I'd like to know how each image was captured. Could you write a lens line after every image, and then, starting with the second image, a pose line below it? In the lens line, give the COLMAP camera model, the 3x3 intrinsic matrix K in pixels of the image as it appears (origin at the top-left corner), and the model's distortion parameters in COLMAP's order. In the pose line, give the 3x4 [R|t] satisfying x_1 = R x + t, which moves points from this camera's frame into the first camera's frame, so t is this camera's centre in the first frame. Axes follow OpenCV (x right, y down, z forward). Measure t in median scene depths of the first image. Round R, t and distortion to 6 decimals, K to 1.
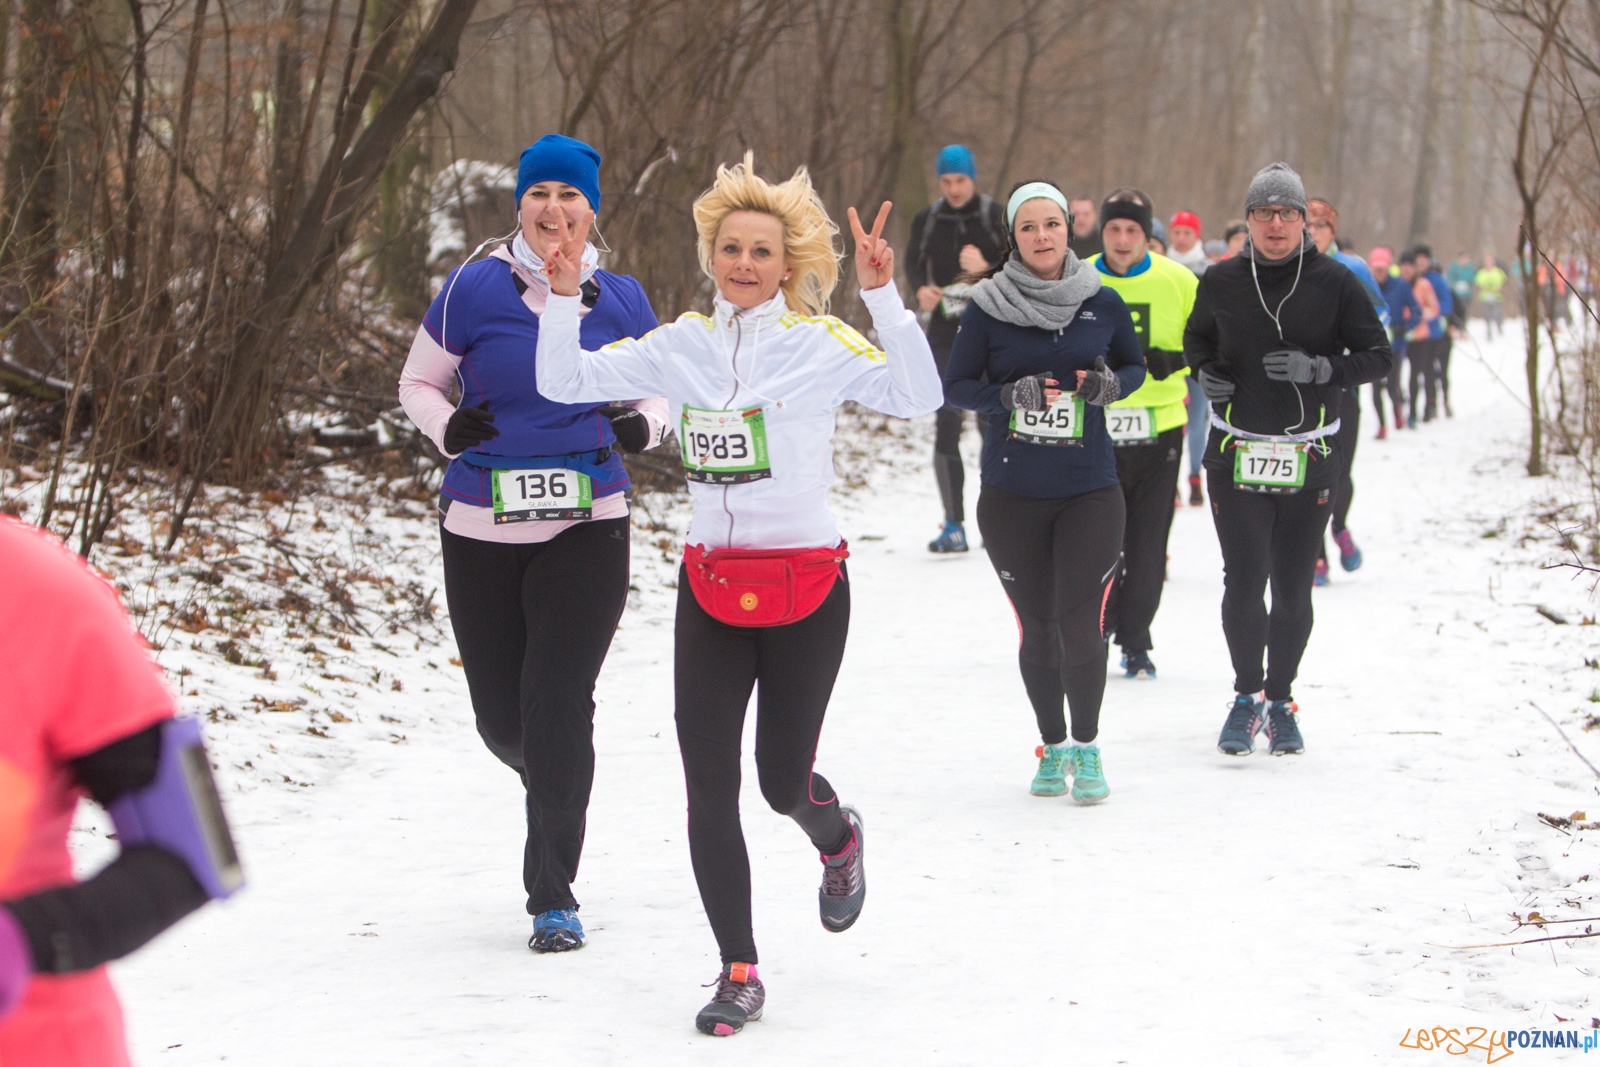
lens RADIAL K [[4557.3, 0, 800.0], [0, 4557.3, 533.5], [0, 0, 1]] dist [0.141113, -7.511343]
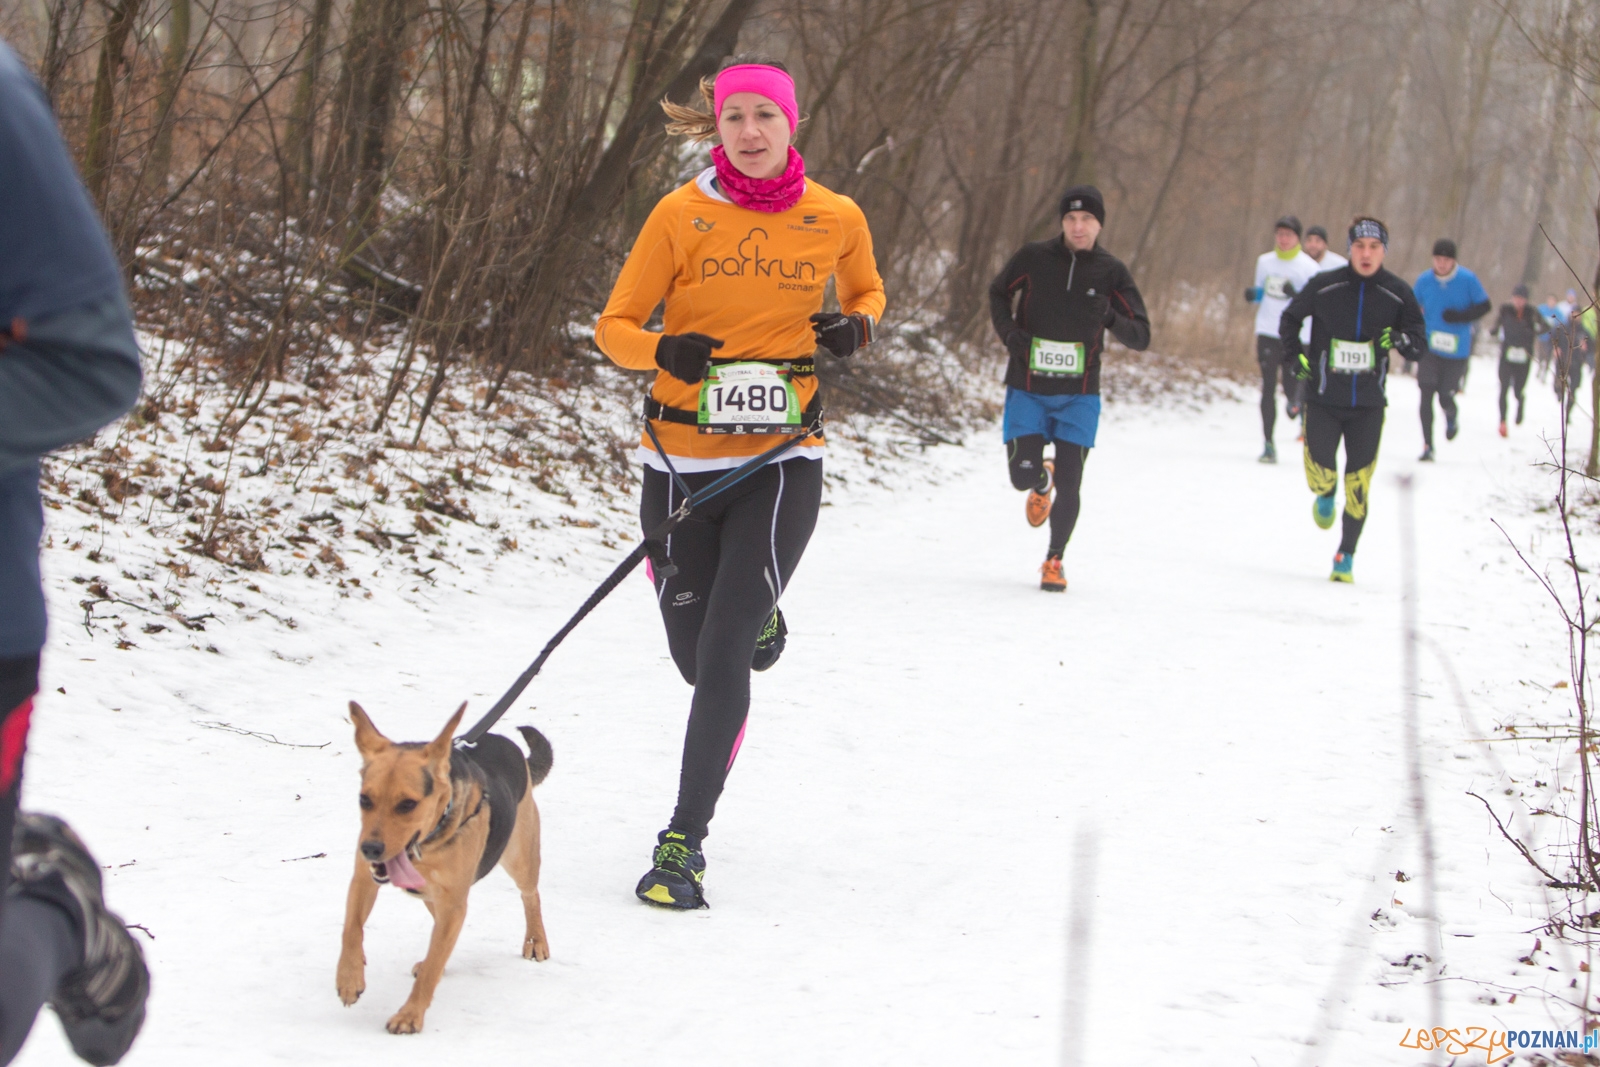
lens RADIAL K [[4507.4, 0, 795.4], [0, 4507.4, 342.6], [0, 0, 1]] dist [0.033468, 0.713364]
pose [[0.995512, 0.088559, -0.033348, -0.010939], [-0.089981, 0.994977, -0.043857, 0.028929], [0.029297, 0.046660, 0.998481, -0.227392]]
